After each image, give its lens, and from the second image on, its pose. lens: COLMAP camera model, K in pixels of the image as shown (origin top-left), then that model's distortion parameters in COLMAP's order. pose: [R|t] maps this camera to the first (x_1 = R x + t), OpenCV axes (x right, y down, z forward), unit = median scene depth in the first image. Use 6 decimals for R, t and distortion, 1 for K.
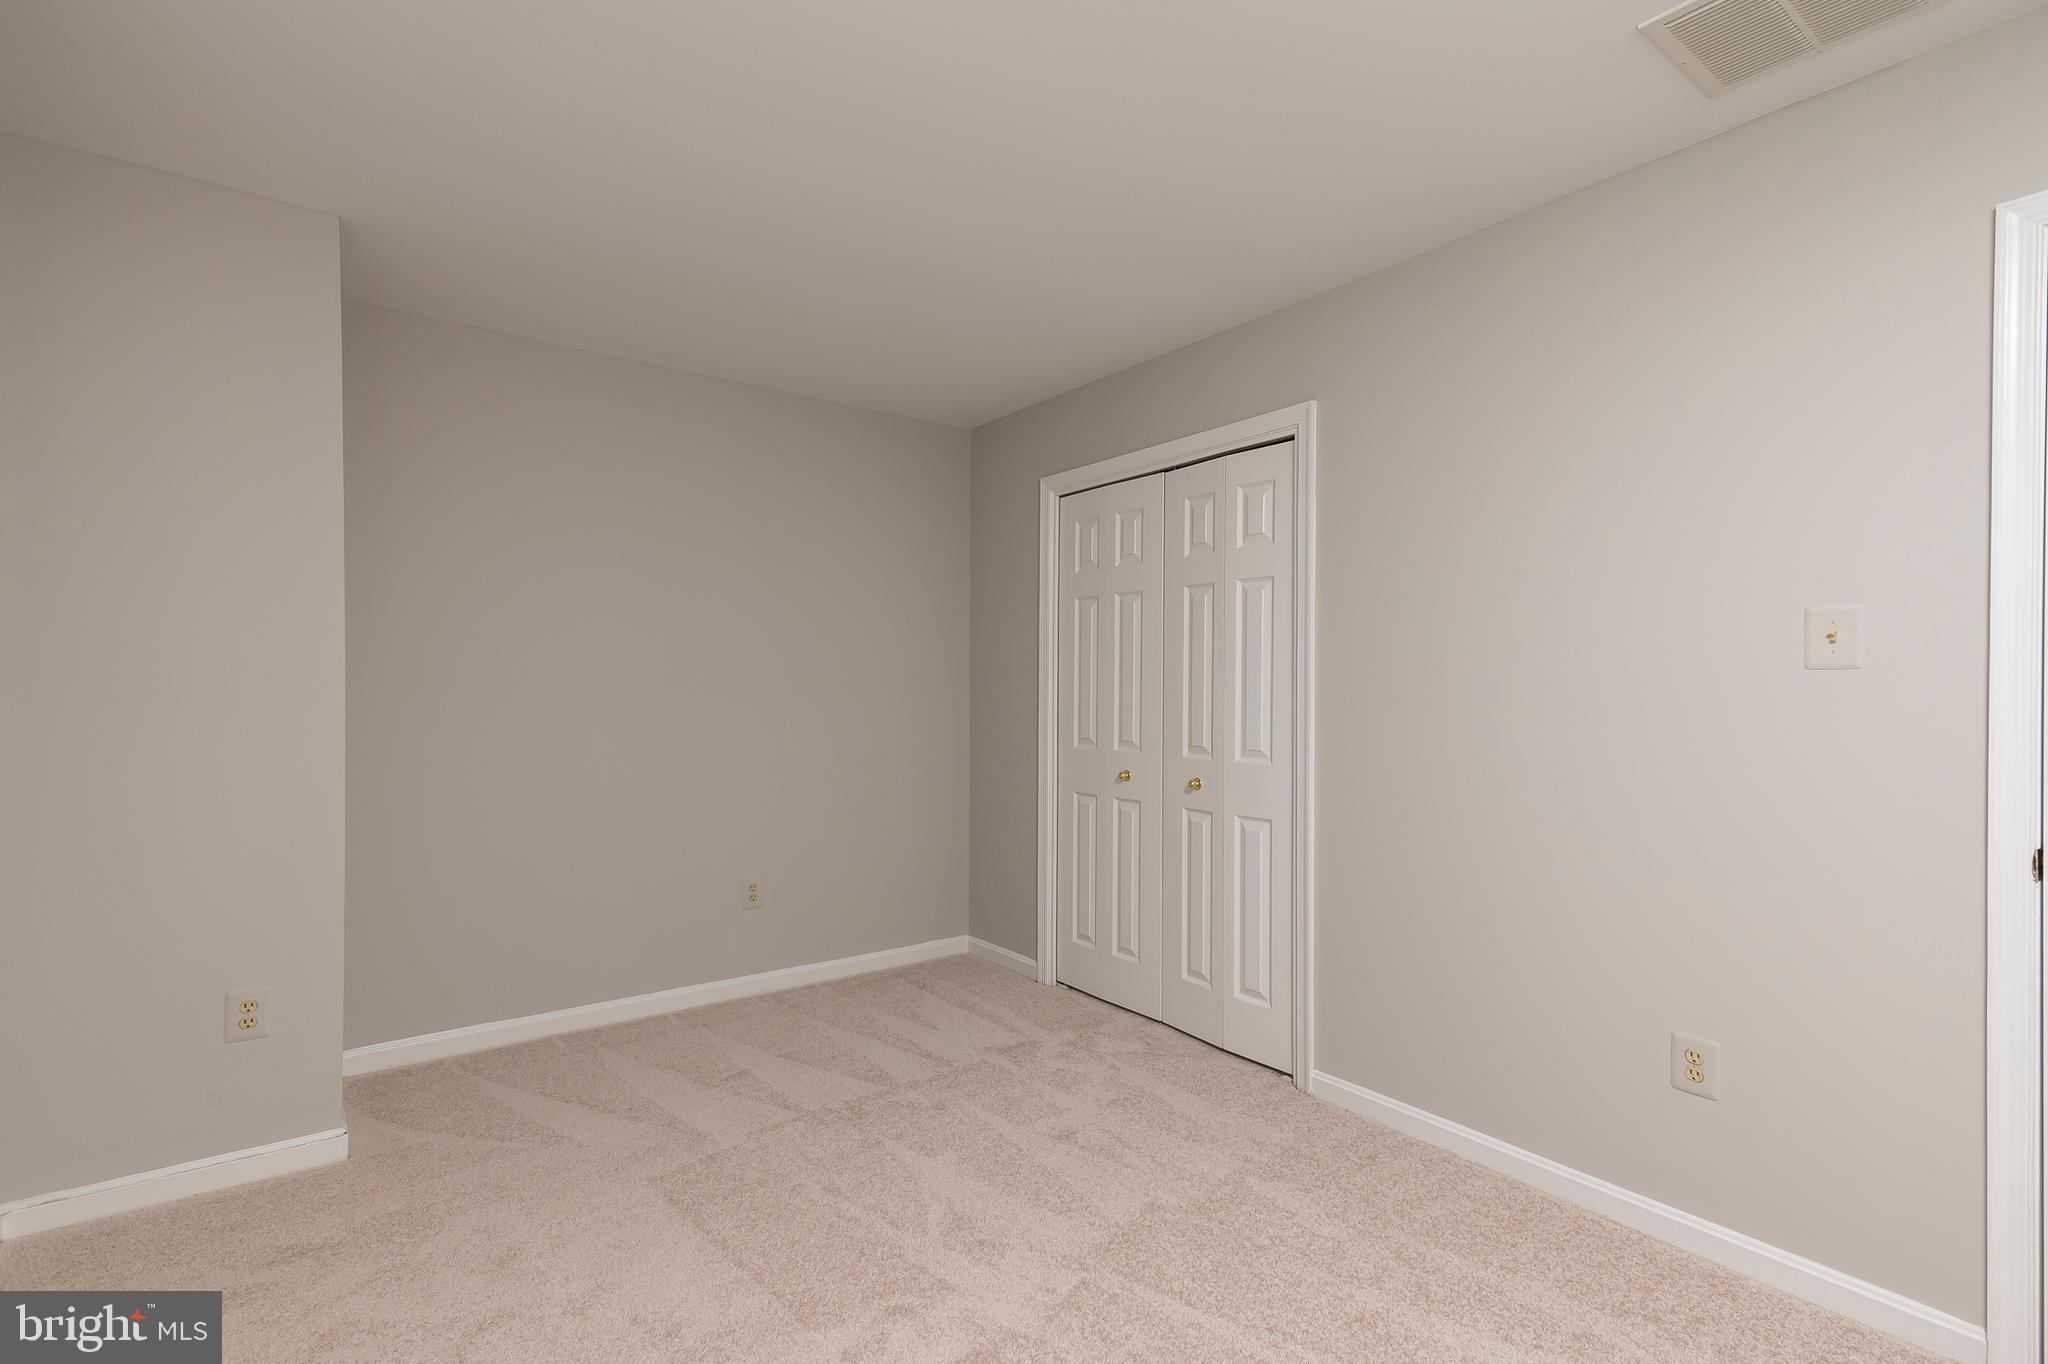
lens RADIAL K [[964.0, 0, 1021.8], [0, 964.0, 692.6], [0, 0, 1]] dist [0.013905, 0.000223]
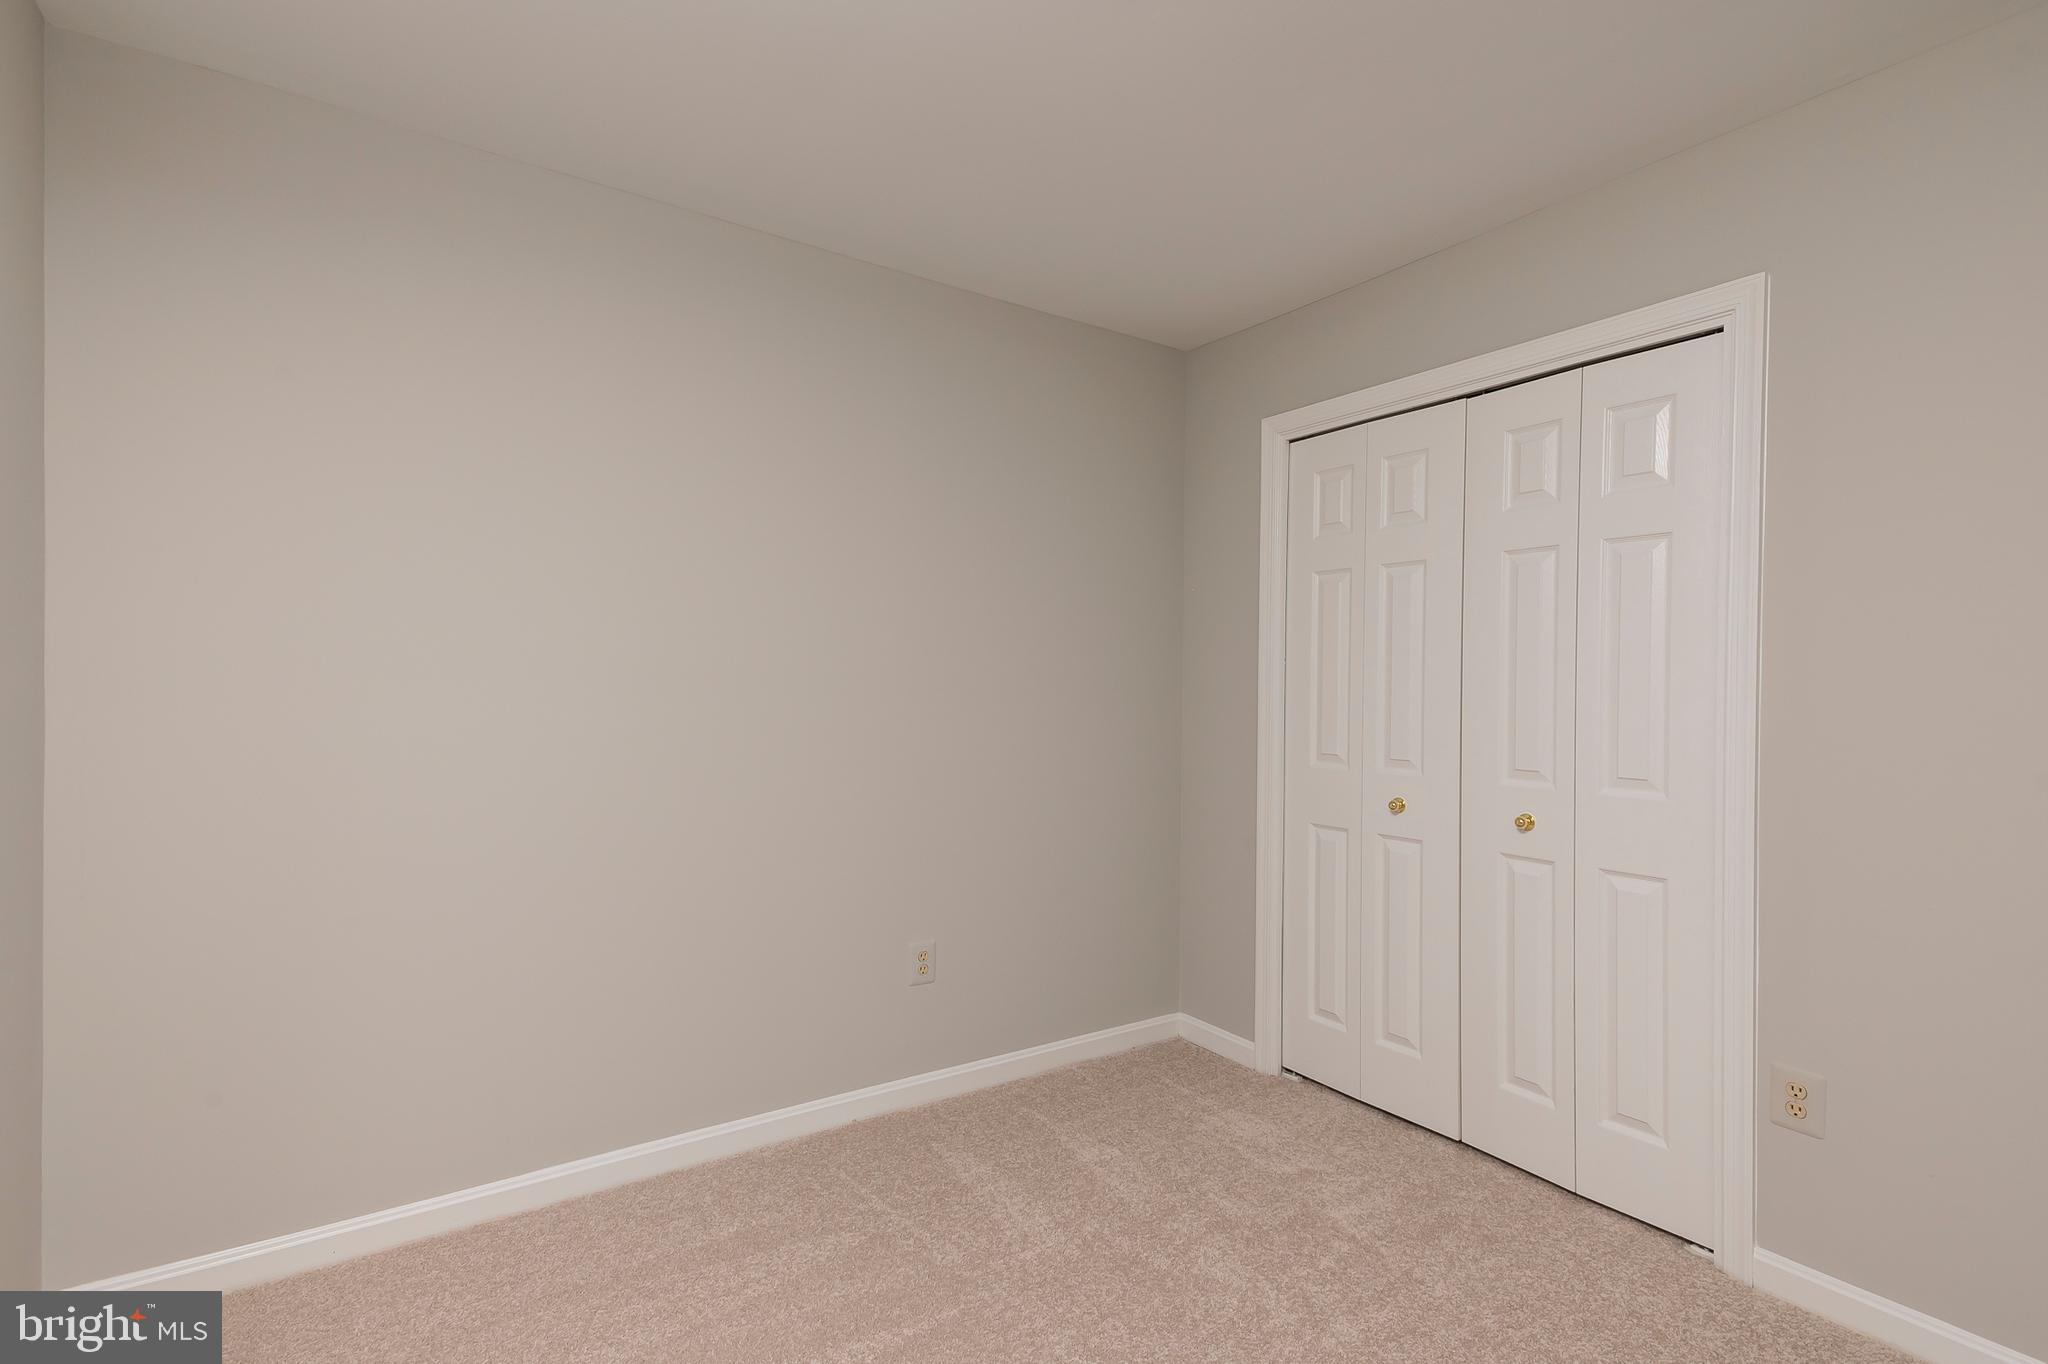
lens RADIAL K [[964.0, 0, 1005.1], [0, 964.0, 688.2], [0, 0, 1]] dist [0.013905, 0.000223]
pose [[0.999166, 0.009321, -0.039750, -0.158184], [-0.009382, 0.999955, -0.001363, -0.001395], [0.039735, 0.001735, 0.999209, 0.221558]]
